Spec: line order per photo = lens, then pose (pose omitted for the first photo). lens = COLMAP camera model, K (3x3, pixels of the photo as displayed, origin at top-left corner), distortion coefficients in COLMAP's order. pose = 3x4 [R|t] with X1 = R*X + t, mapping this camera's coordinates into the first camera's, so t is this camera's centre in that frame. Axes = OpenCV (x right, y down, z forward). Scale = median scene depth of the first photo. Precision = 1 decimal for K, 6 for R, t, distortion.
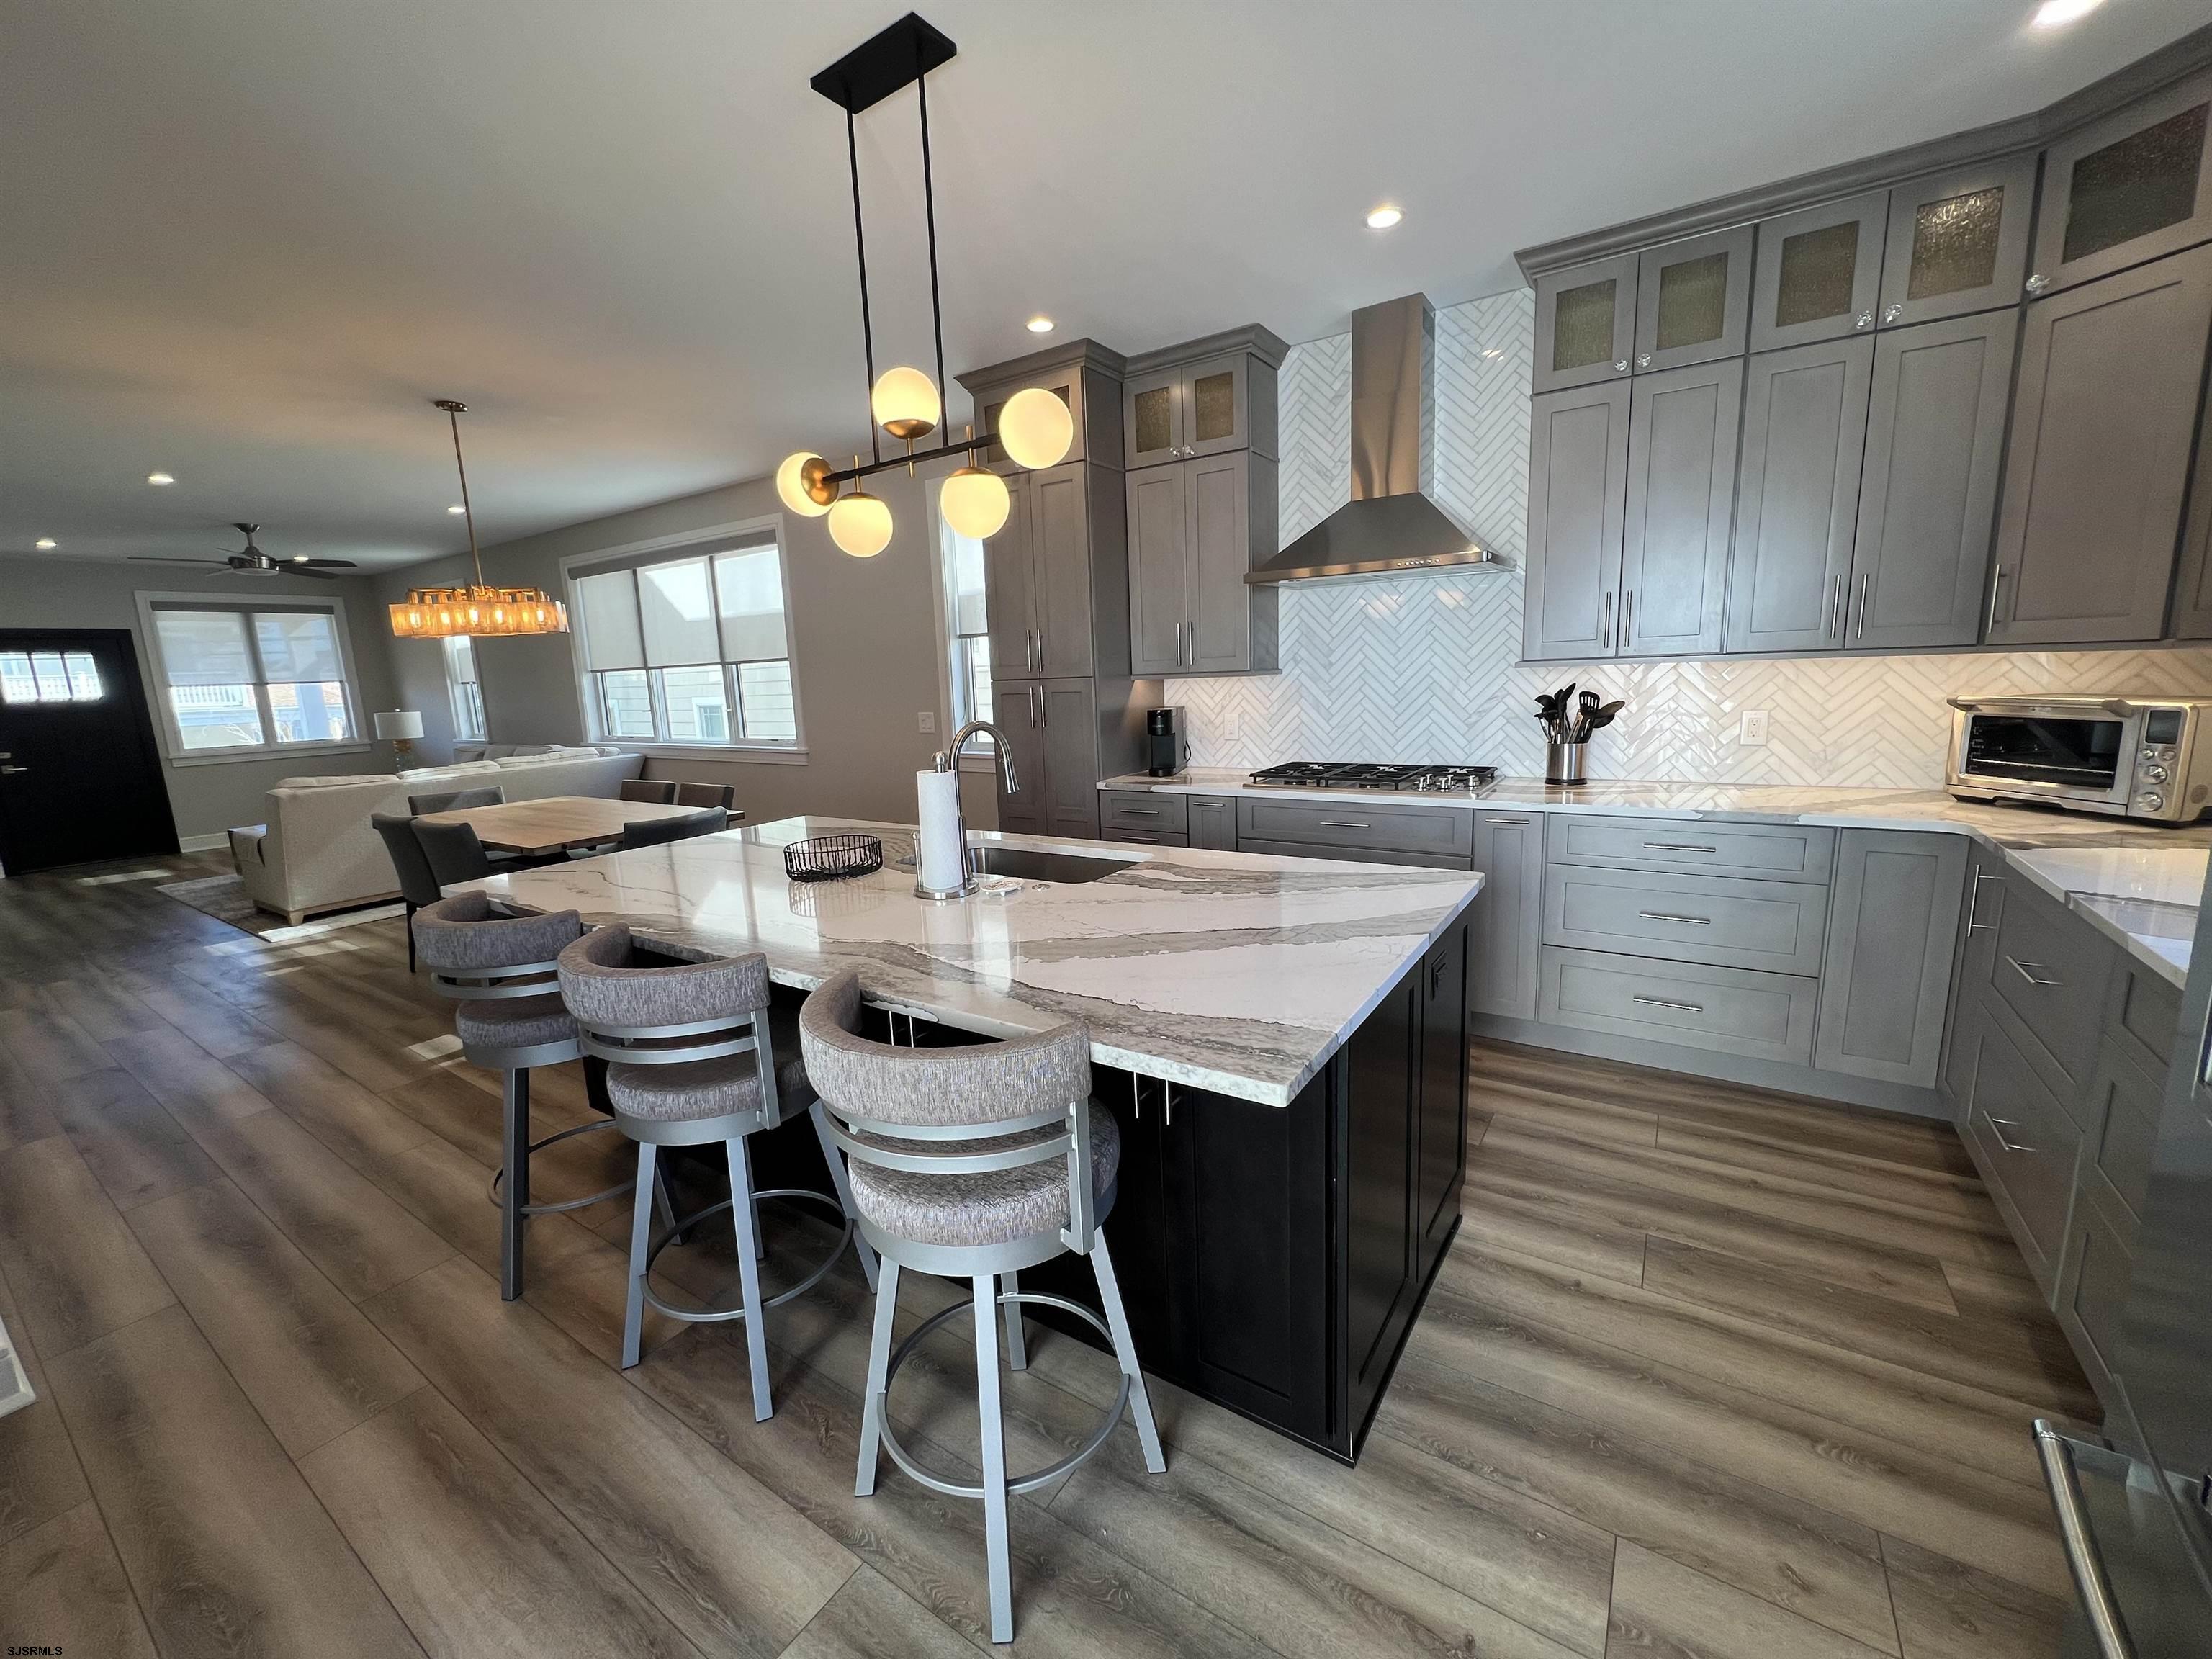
lens RADIAL K [[885.0, 0, 1102.6], [0, 885.0, 824.5], [0, 0, 1]] dist [0.000009, 0.000043]
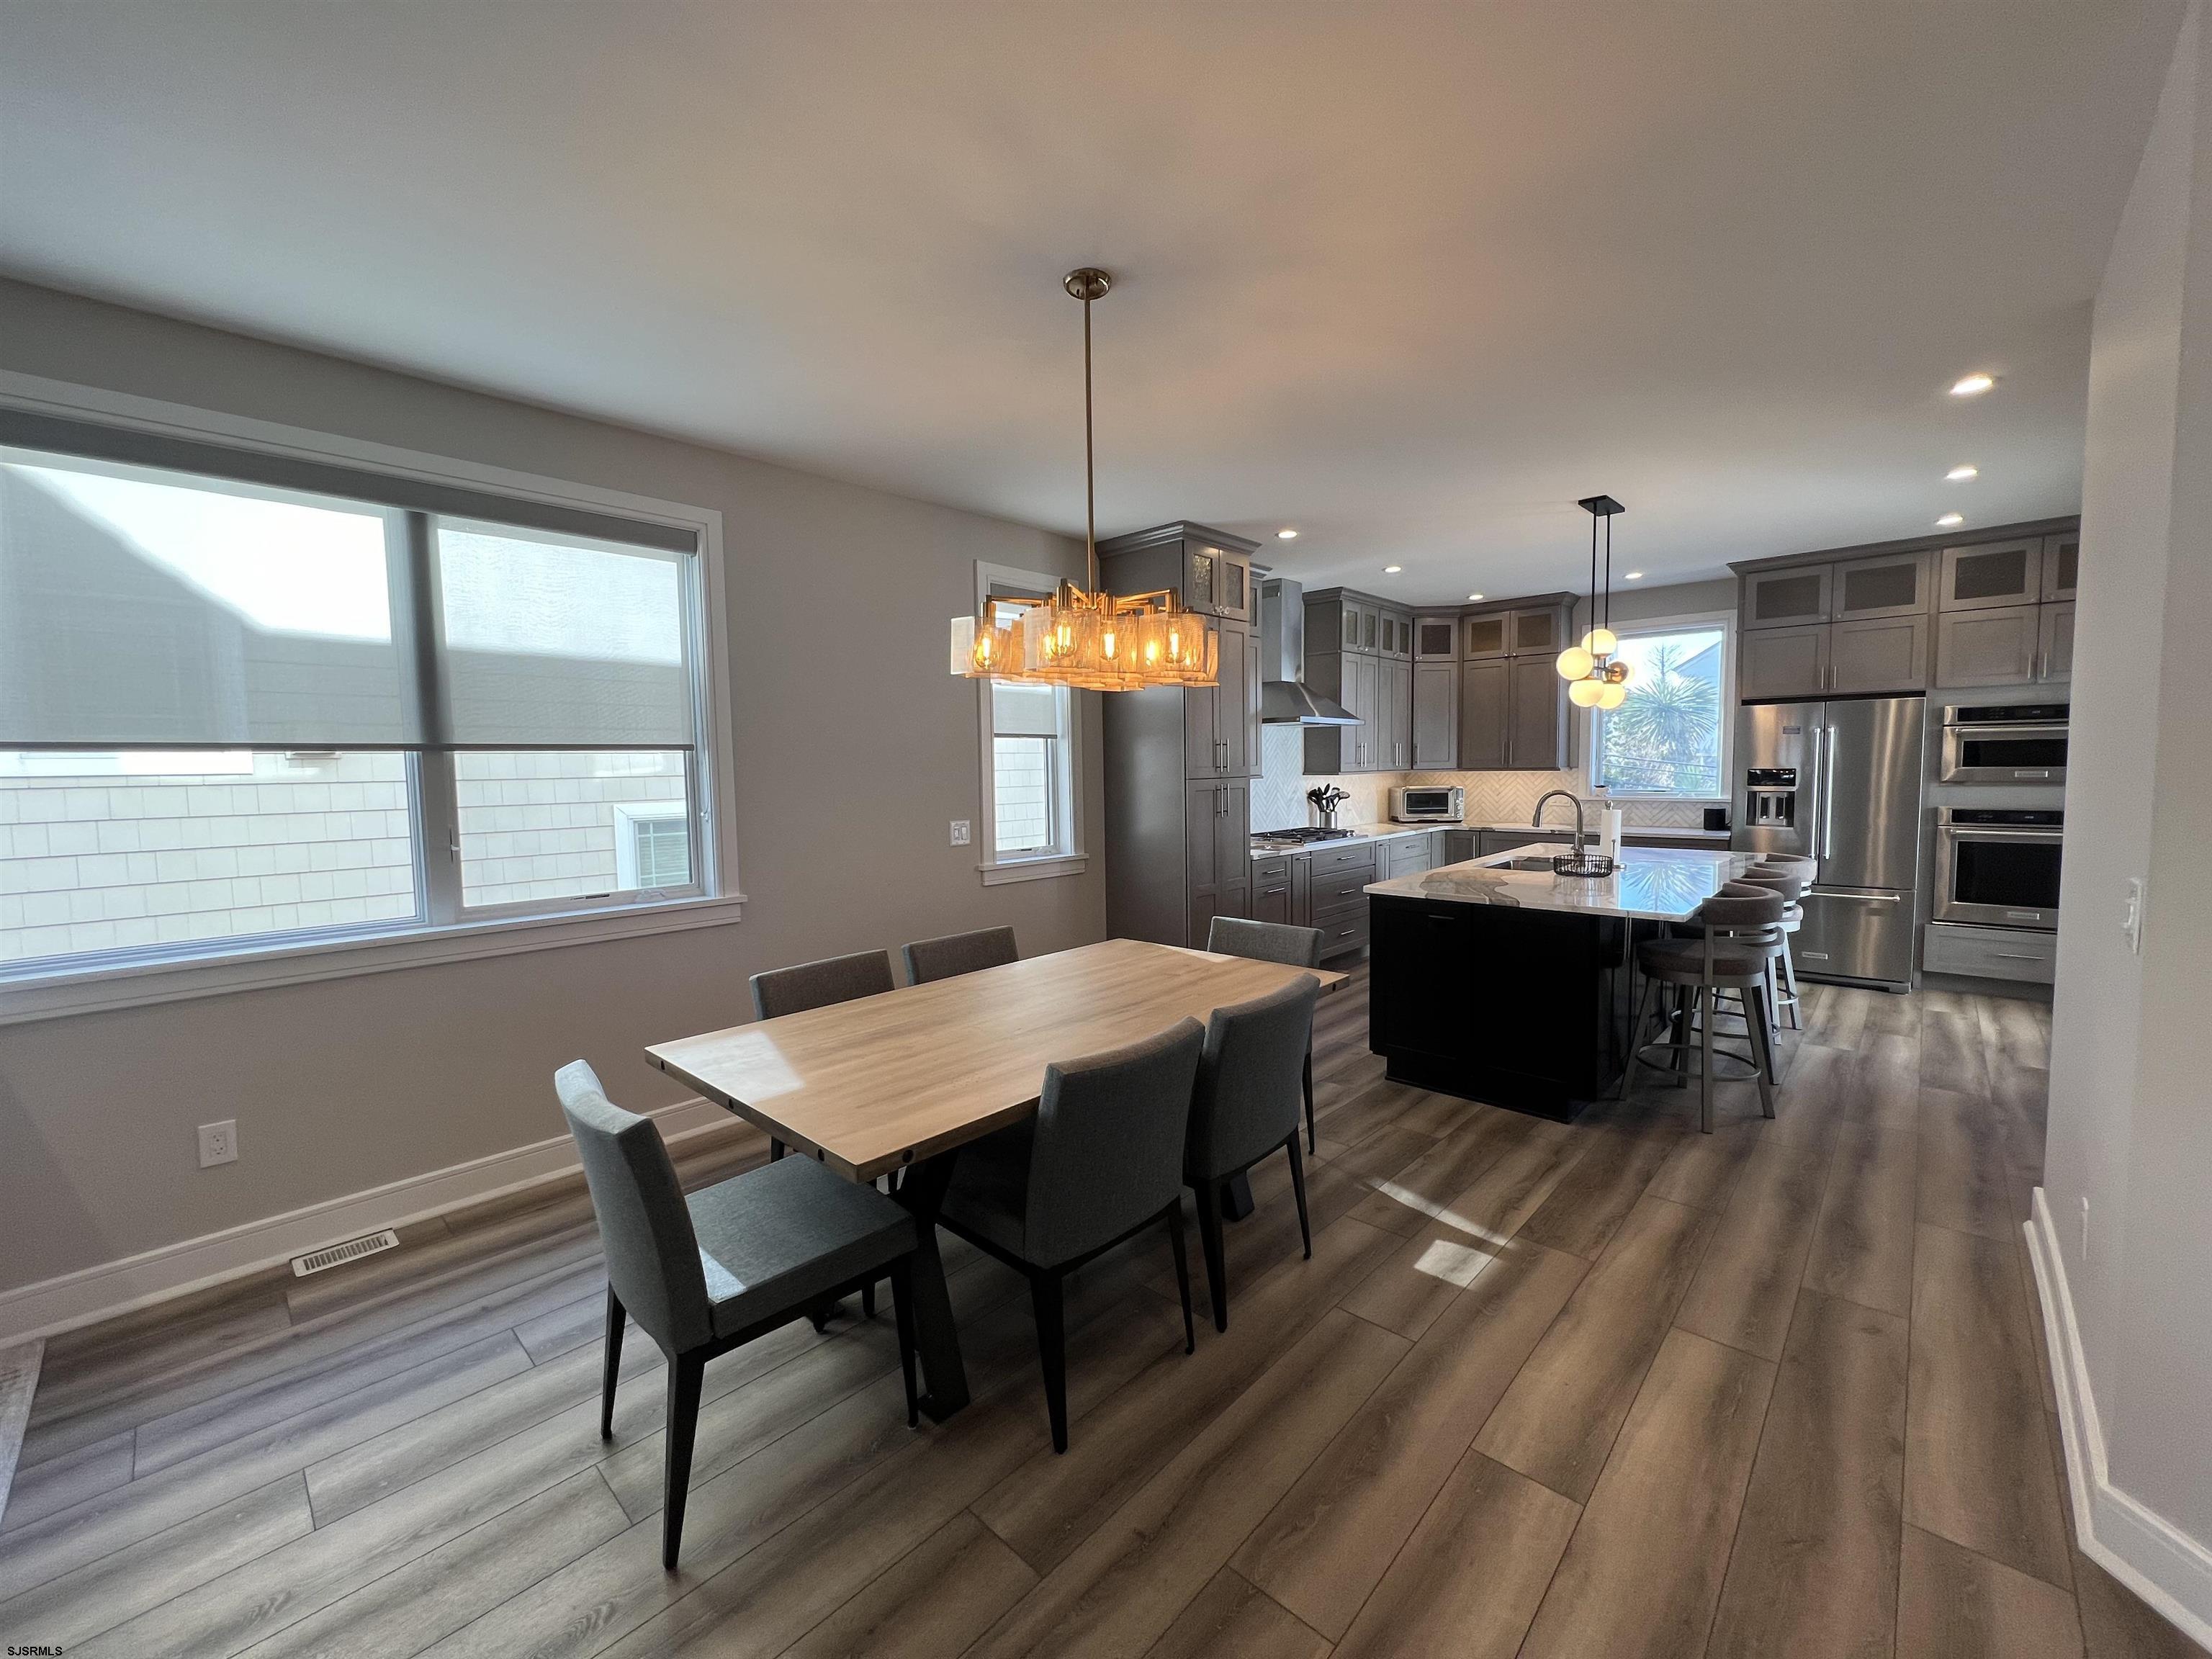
lens RADIAL K [[885.0, 0, 1113.9], [0, 885.0, 825.8], [0, 0, 1]] dist [0.000009, 0.000043]
pose [[0.155224, -0.027815, 0.987488, -1.892895], [0.185718, 0.982602, -0.001516, -0.179243], [-0.970265, 0.183629, 0.157689, 1.392346]]
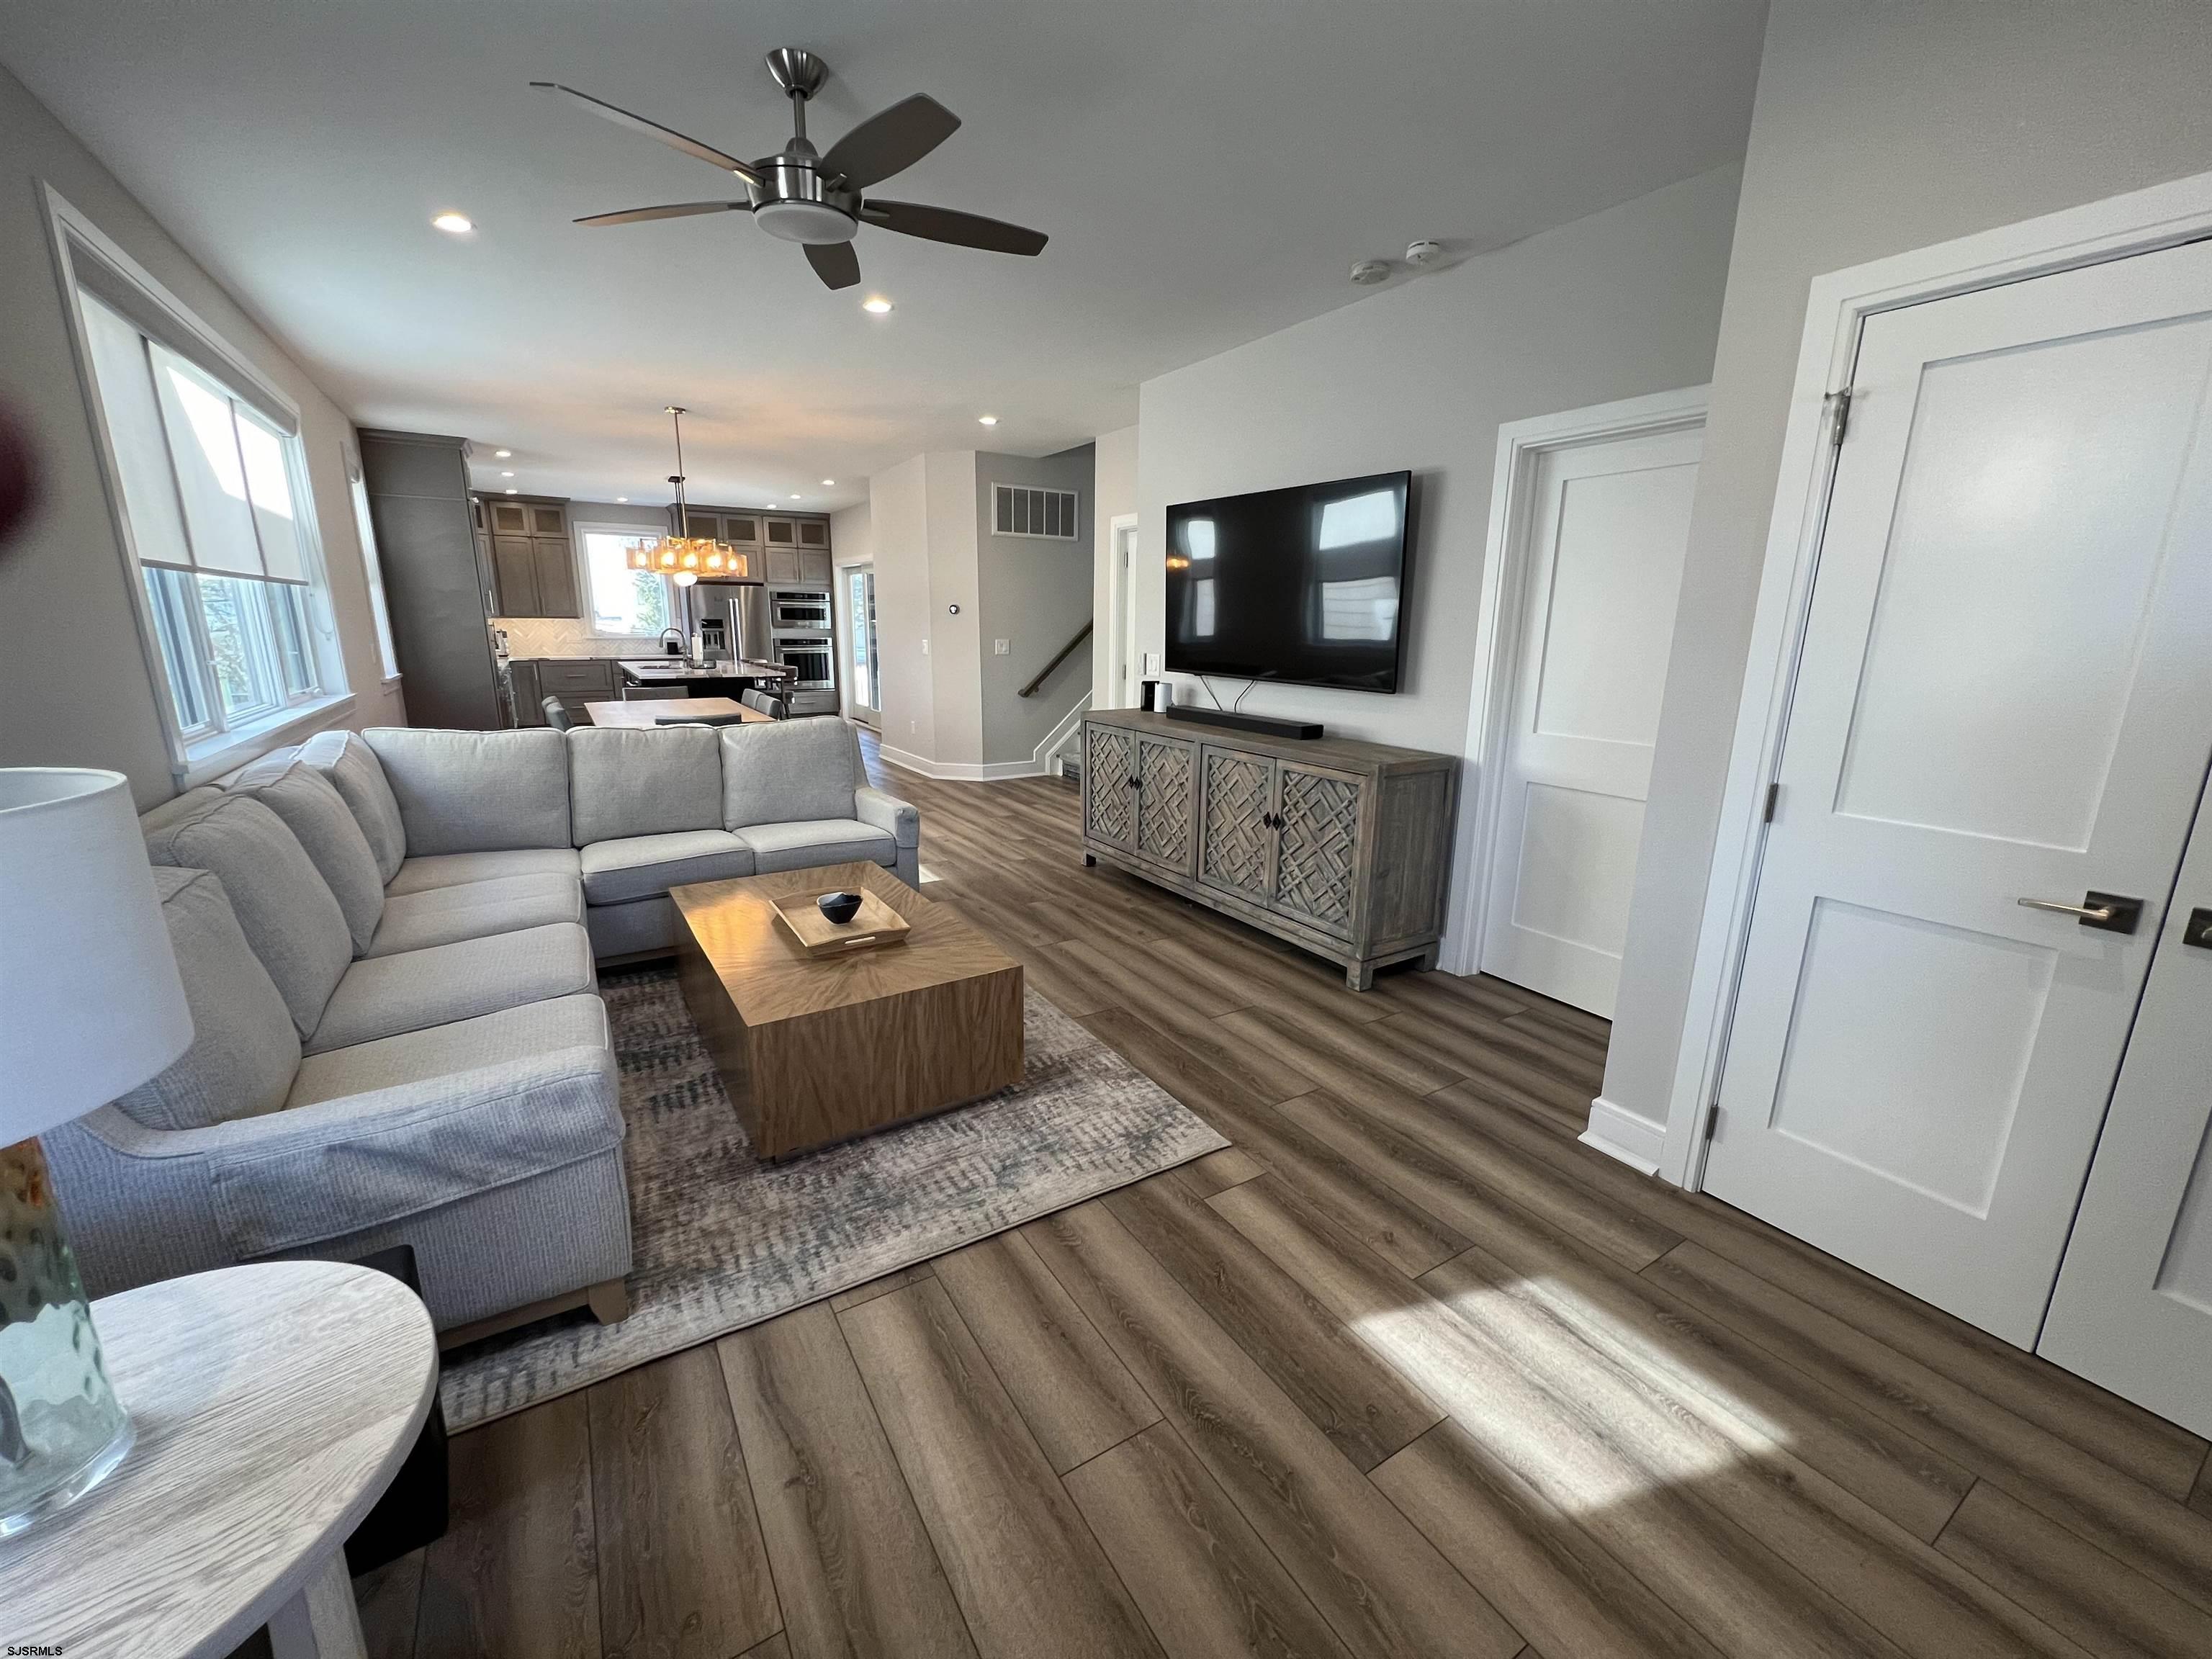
lens RADIAL K [[885.0, 0, 1107.5], [0, 885.0, 828.0], [0, 0, 1]] dist [0.000009, 0.000043]
pose [[-0.911793, -0.059283, 0.406347, -3.016975], [0.102388, 0.925454, 0.364764, -0.451929], [-0.397680, 0.374194, -0.837753, 3.351745]]
